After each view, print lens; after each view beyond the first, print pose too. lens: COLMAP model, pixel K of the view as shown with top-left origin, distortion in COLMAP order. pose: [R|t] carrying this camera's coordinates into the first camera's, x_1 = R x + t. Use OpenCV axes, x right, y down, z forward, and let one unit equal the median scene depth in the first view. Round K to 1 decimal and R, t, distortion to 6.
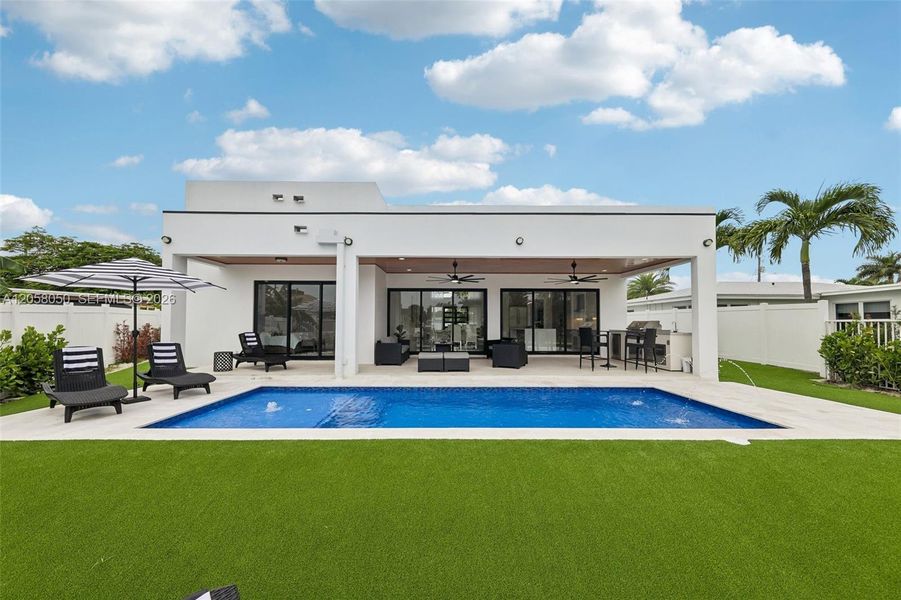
lens RADIAL K [[319.6, 0, 451.6], [0, 319.6, 314.2], [0, 0, 1]] dist [0.001300, 0.000072]
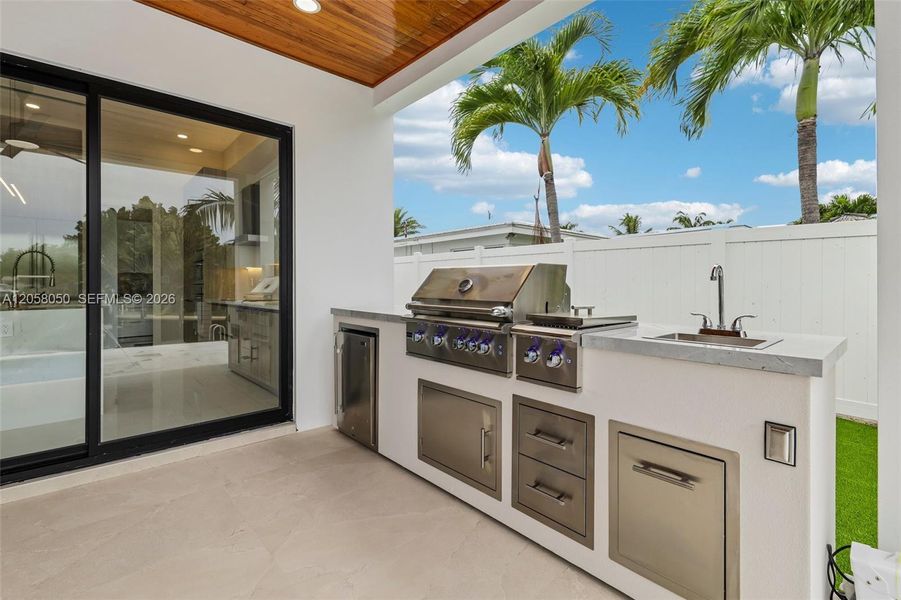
lens RADIAL K [[400.2, 0, 446.4], [0, 400.2, 282.0], [0, 0, 1]] dist [0.001121, 0.000072]
pose [[0.758244, -0.006466, 0.651939, 0.488851], [-0.011911, 0.999647, 0.023767, 0.028644], [-0.651862, -0.025787, 0.757899, 0.965613]]
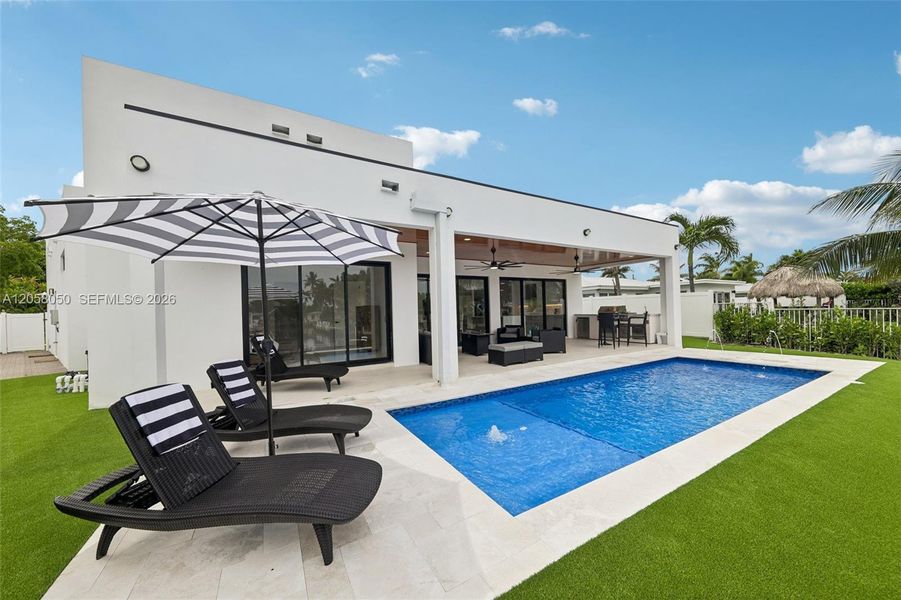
lens RADIAL K [[319.6, 0, 451.6], [0, 319.6, 314.2], [0, 0, 1]] dist [0.001300, 0.000072]
pose [[0.865806, -0.032629, 0.499315, -0.651488], [0.015570, 0.999145, 0.038293, -0.005384], [-0.500137, -0.025380, 0.865574, 0.273330]]
